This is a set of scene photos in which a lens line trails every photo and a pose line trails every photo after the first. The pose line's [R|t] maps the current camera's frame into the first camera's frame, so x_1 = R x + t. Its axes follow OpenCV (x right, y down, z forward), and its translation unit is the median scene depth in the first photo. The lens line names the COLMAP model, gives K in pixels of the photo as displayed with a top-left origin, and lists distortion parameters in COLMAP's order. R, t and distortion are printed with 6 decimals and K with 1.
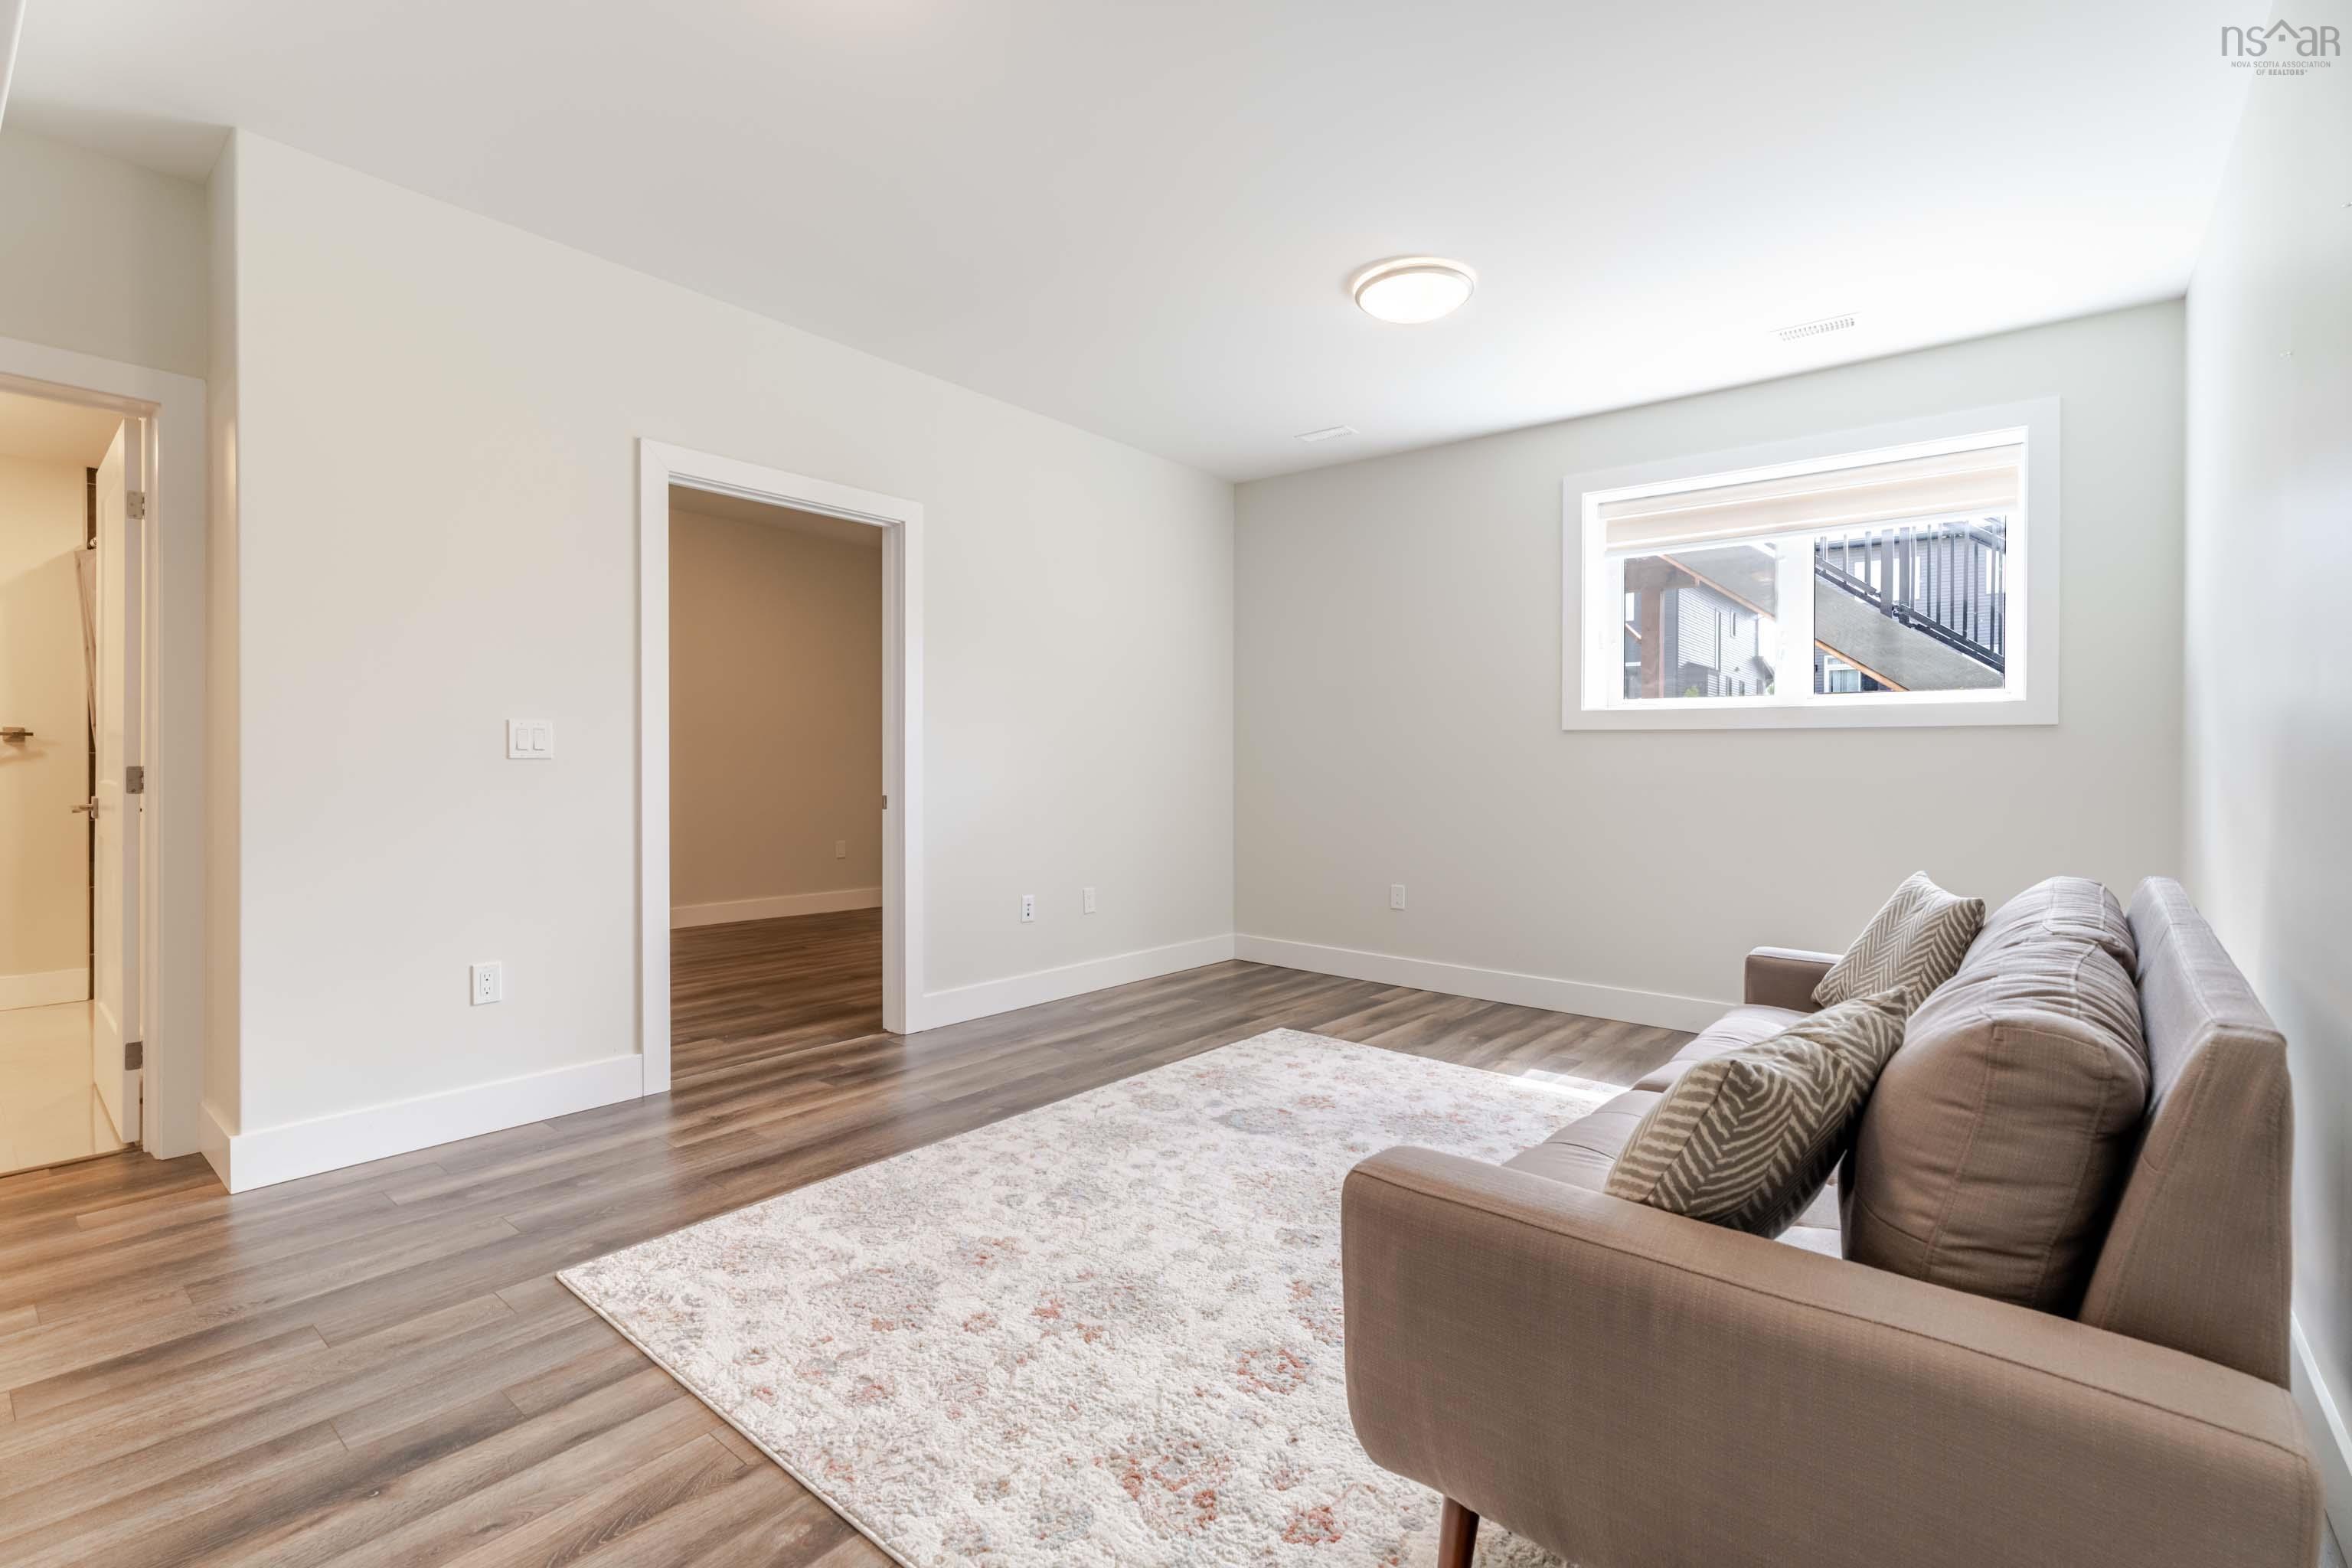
lens RADIAL K [[1045.8, 0, 1183.9], [0, 1045.8, 775.7], [0, 0, 1]] dist [0.003360, -0.000040]
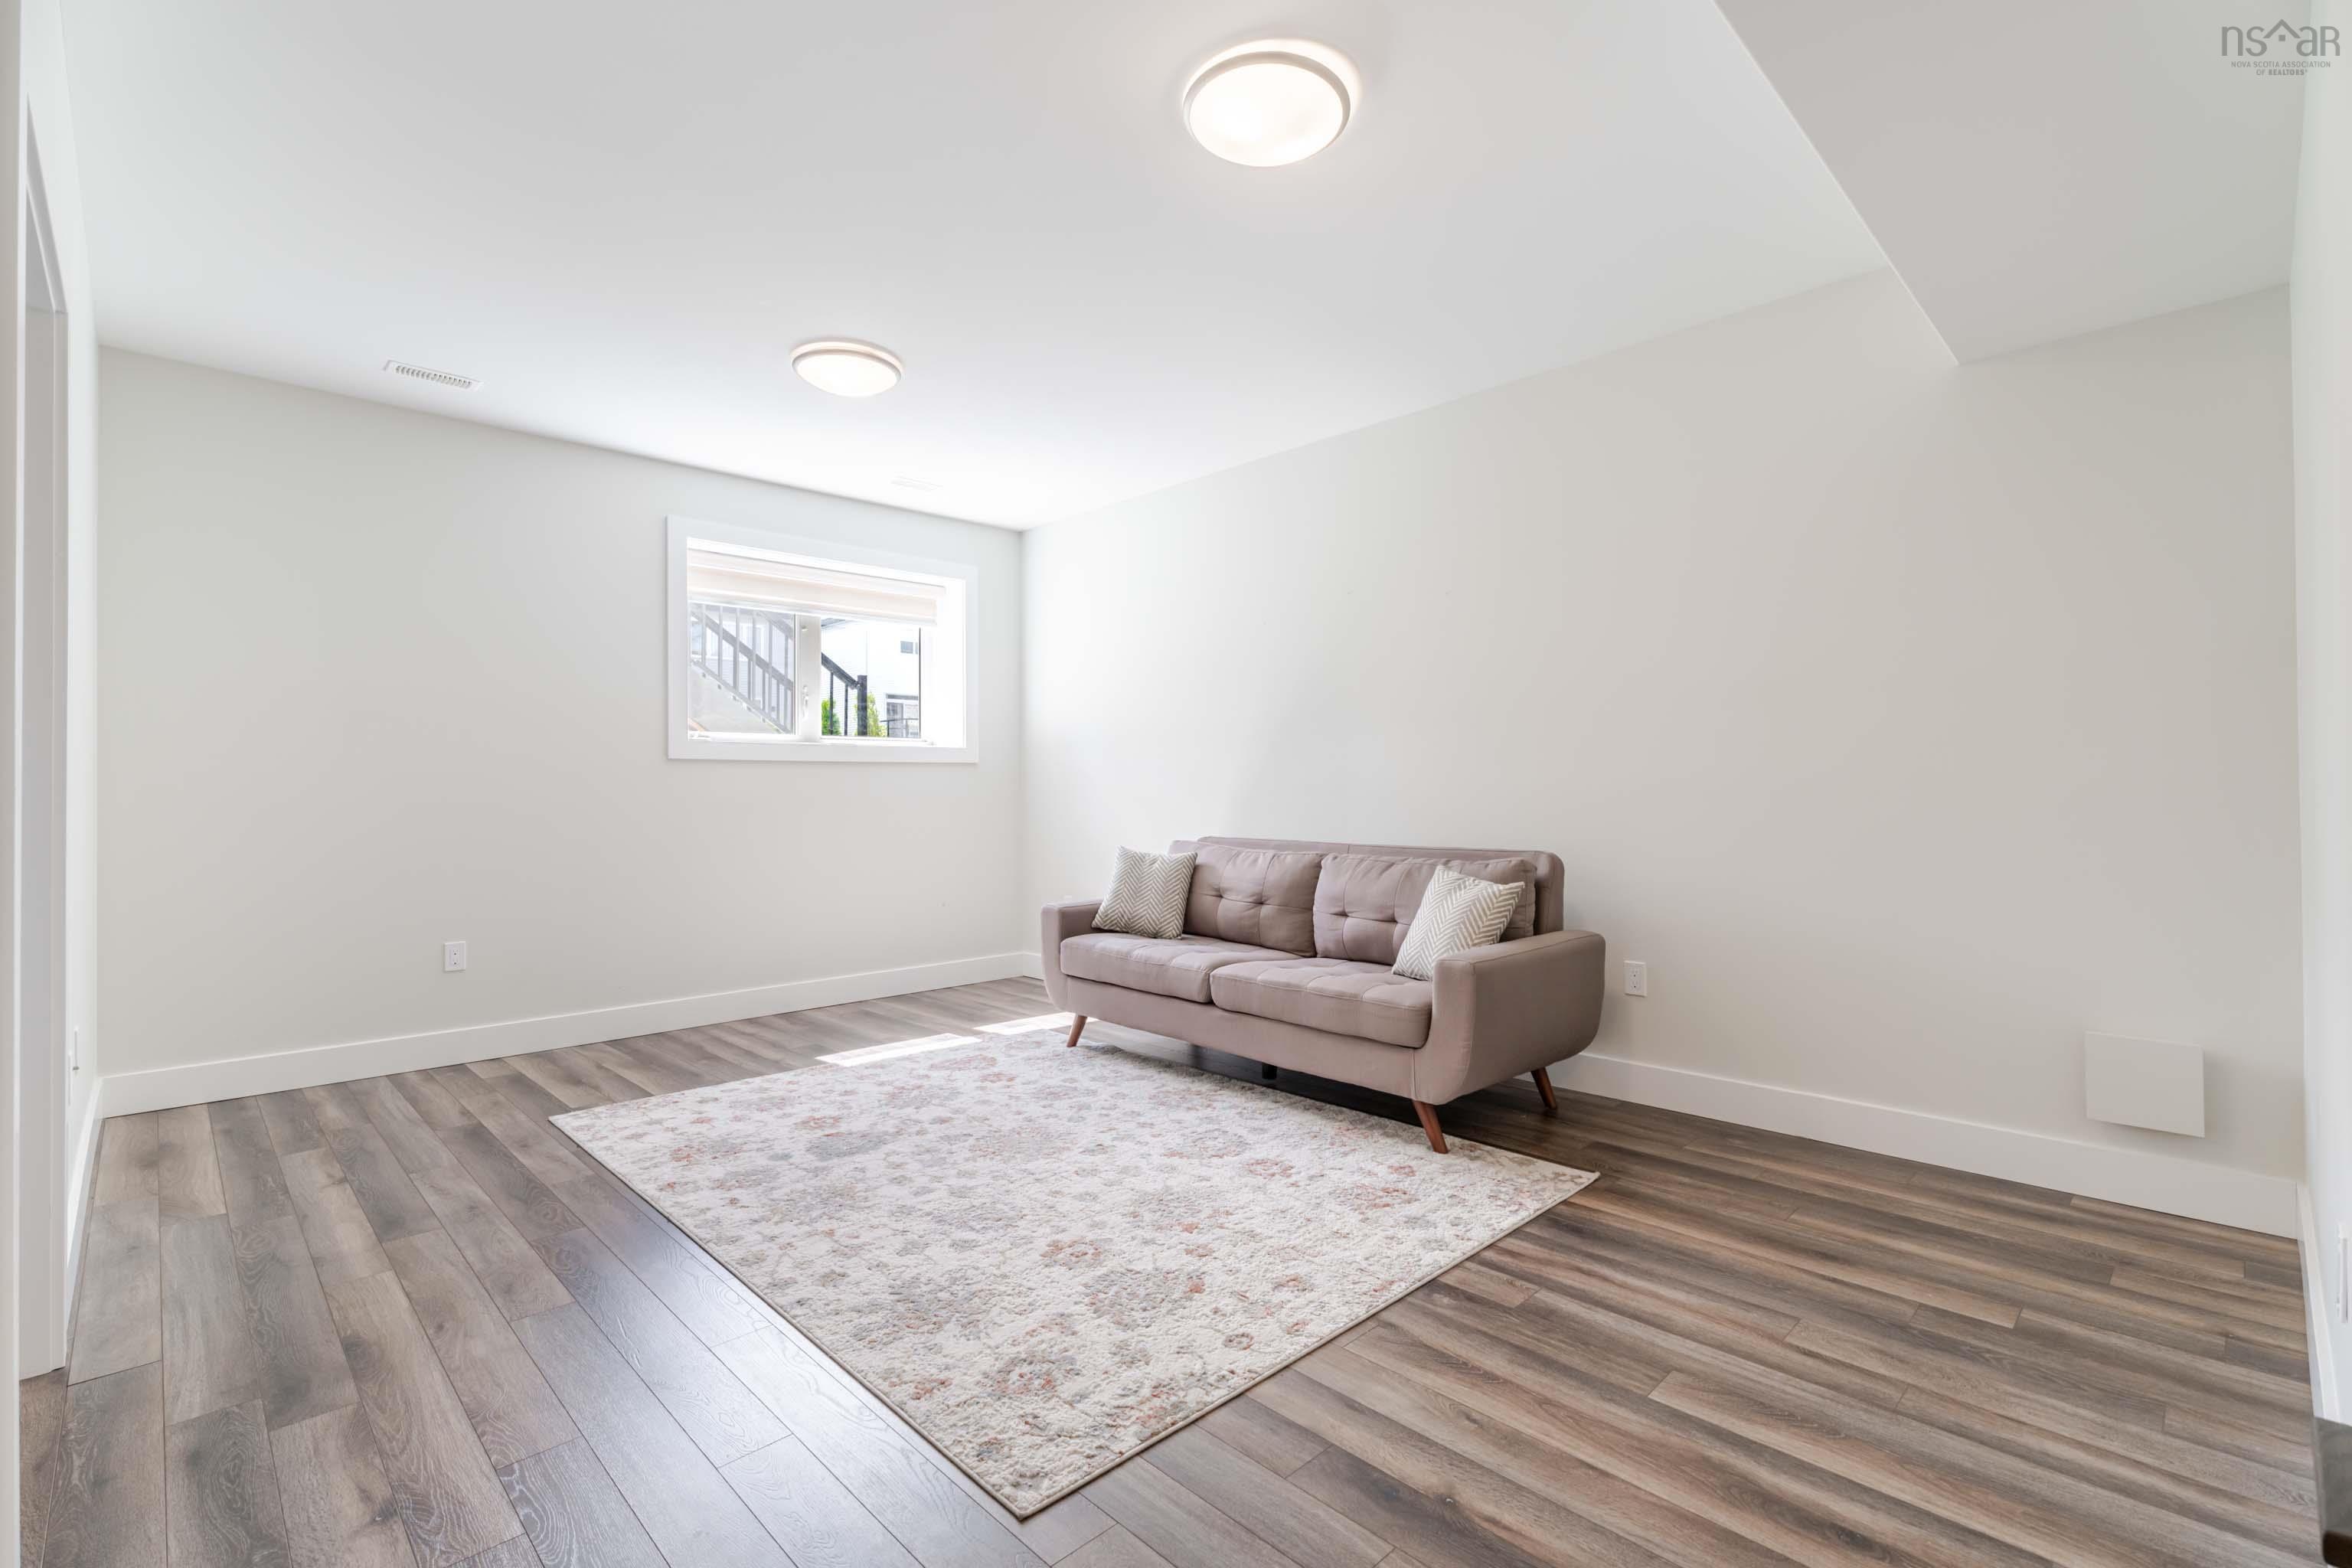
lens RADIAL K [[1045.8, 0, 1183.9], [0, 1045.8, 775.7], [0, 0, 1]] dist [0.003360, -0.000040]
pose [[0.110041, 0.003422, 0.993921, -0.959758], [0.018928, 0.999806, -0.005538, -0.016665], [-0.993747, 0.019423, 0.109955, 0.593687]]
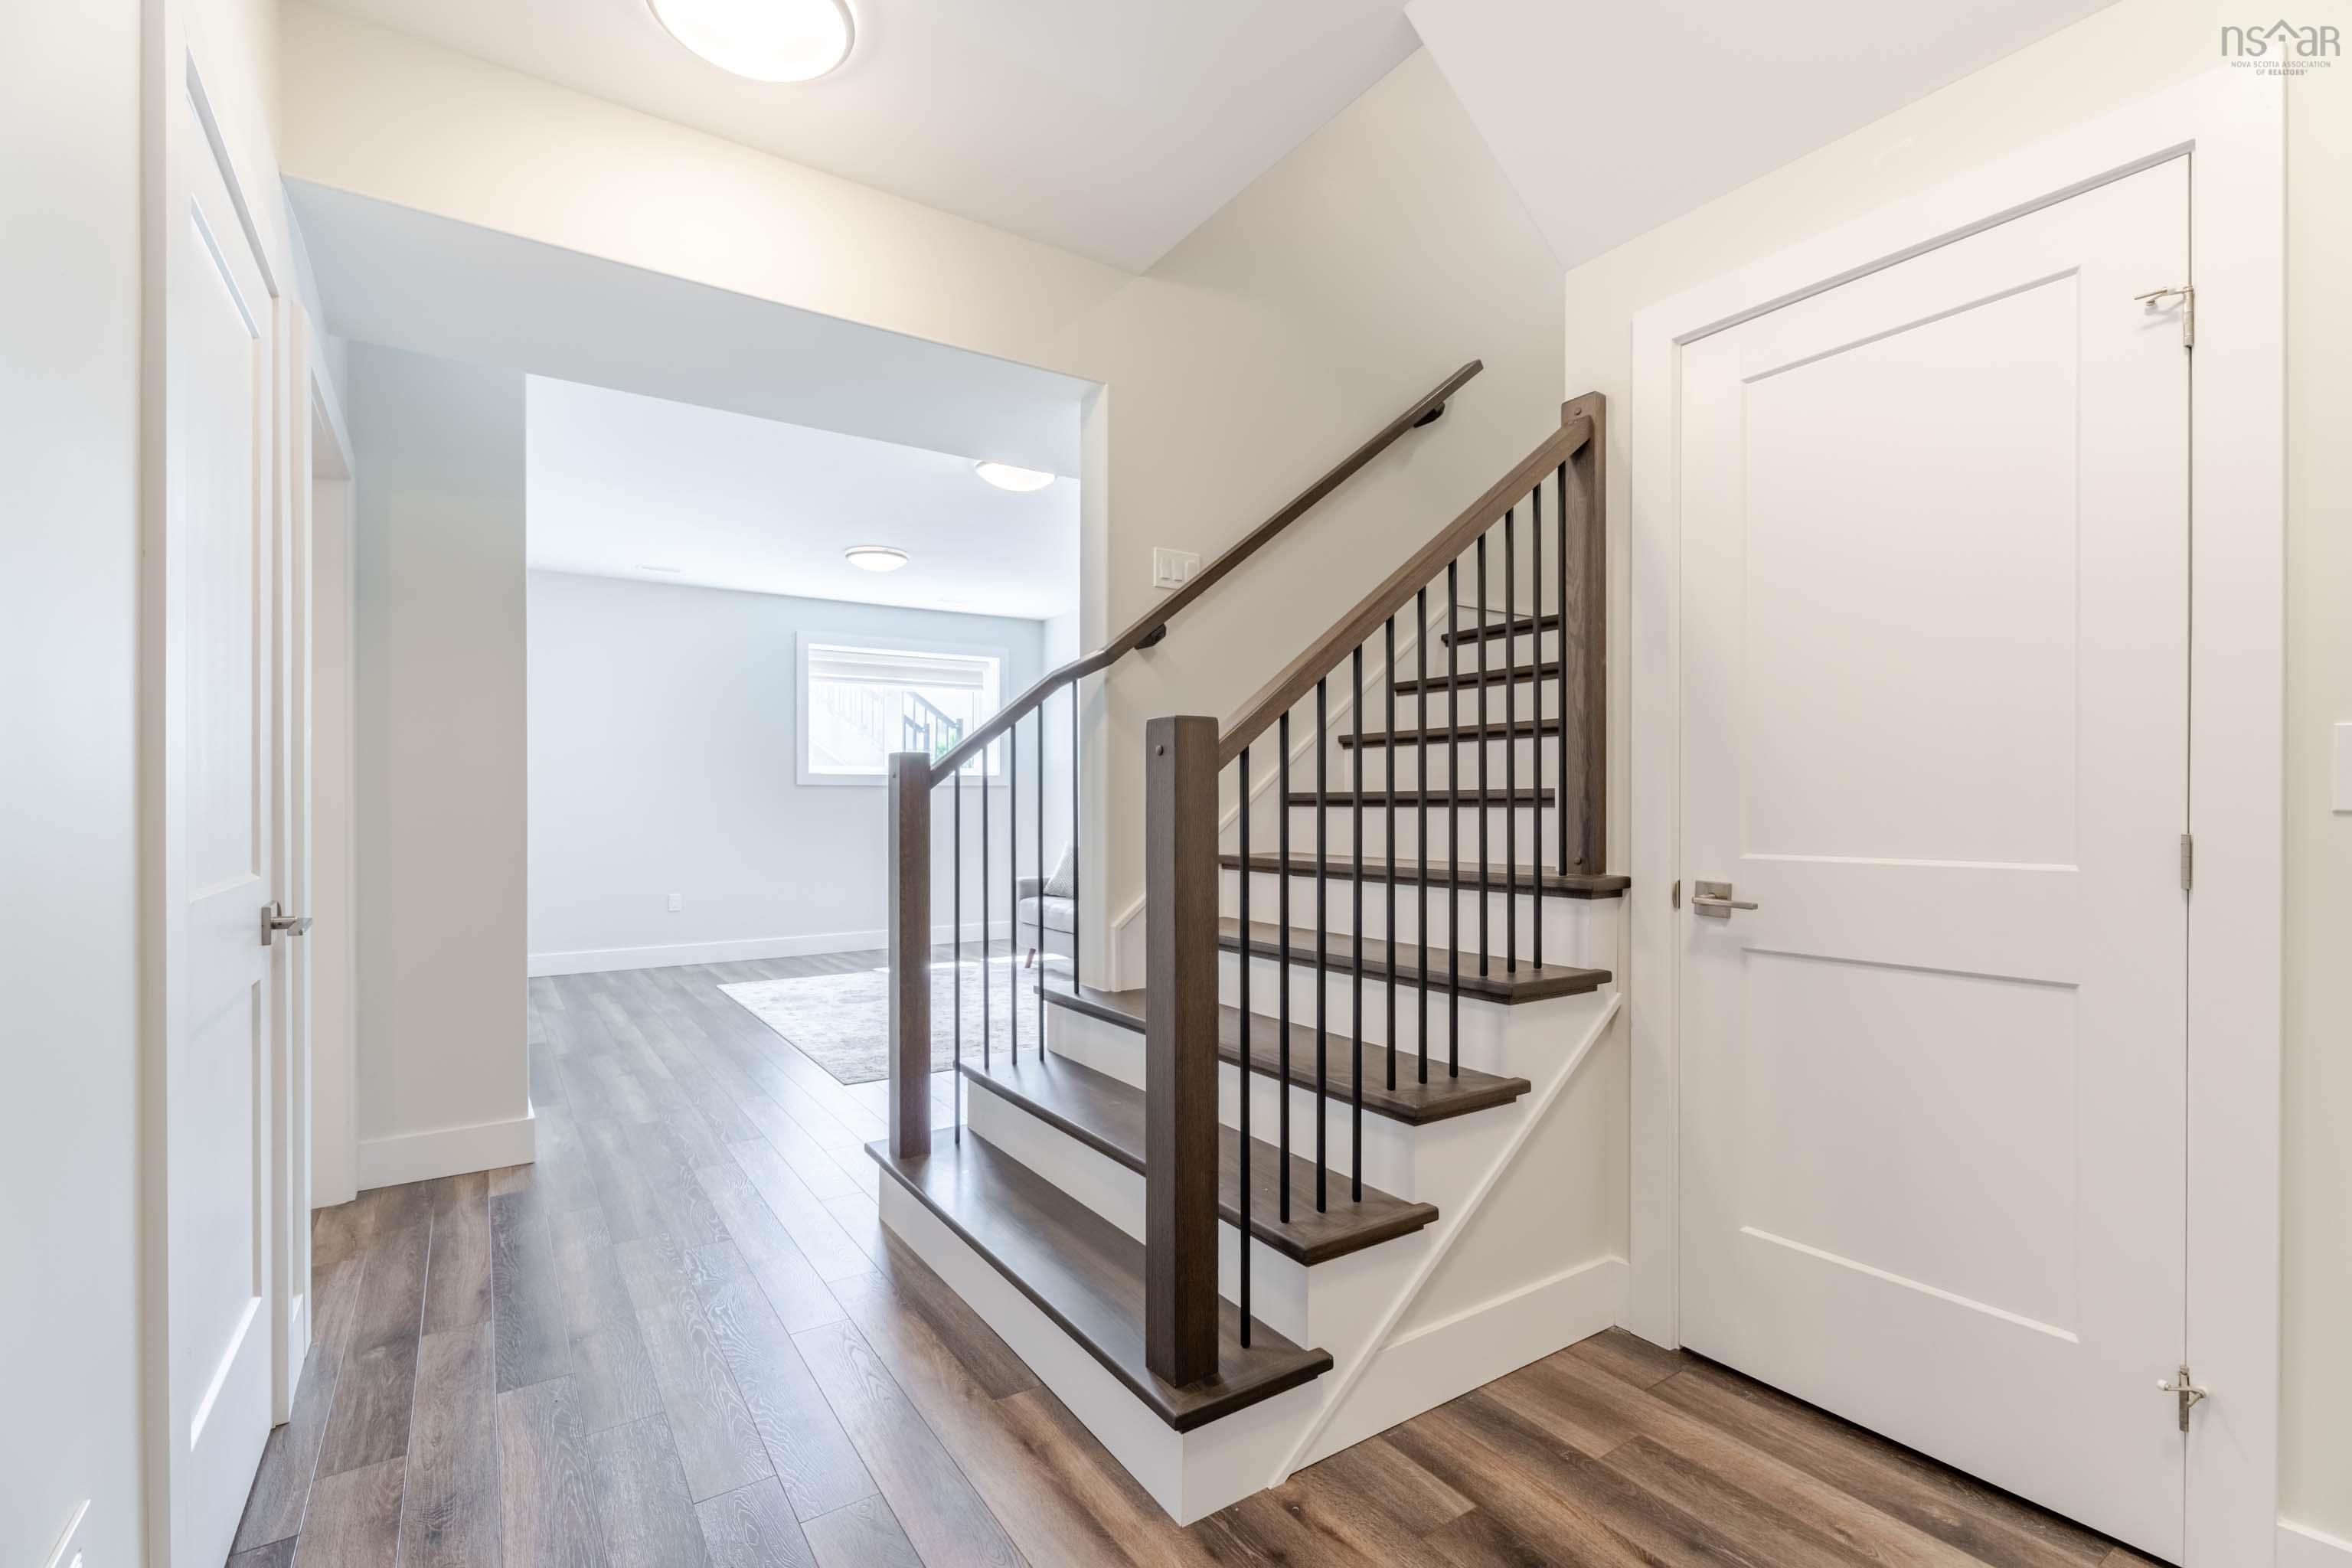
lens RADIAL K [[1047.1, 0, 1176.0], [0, 1047.1, 784.0], [0, 0, 1]] dist [-0.001810, 0.000360]
pose [[0.292993, 0.008788, 0.956074, -1.654892], [0.017048, 0.999751, -0.014414, -0.014855], [-0.955963, 0.020522, 0.292770, -0.108263]]
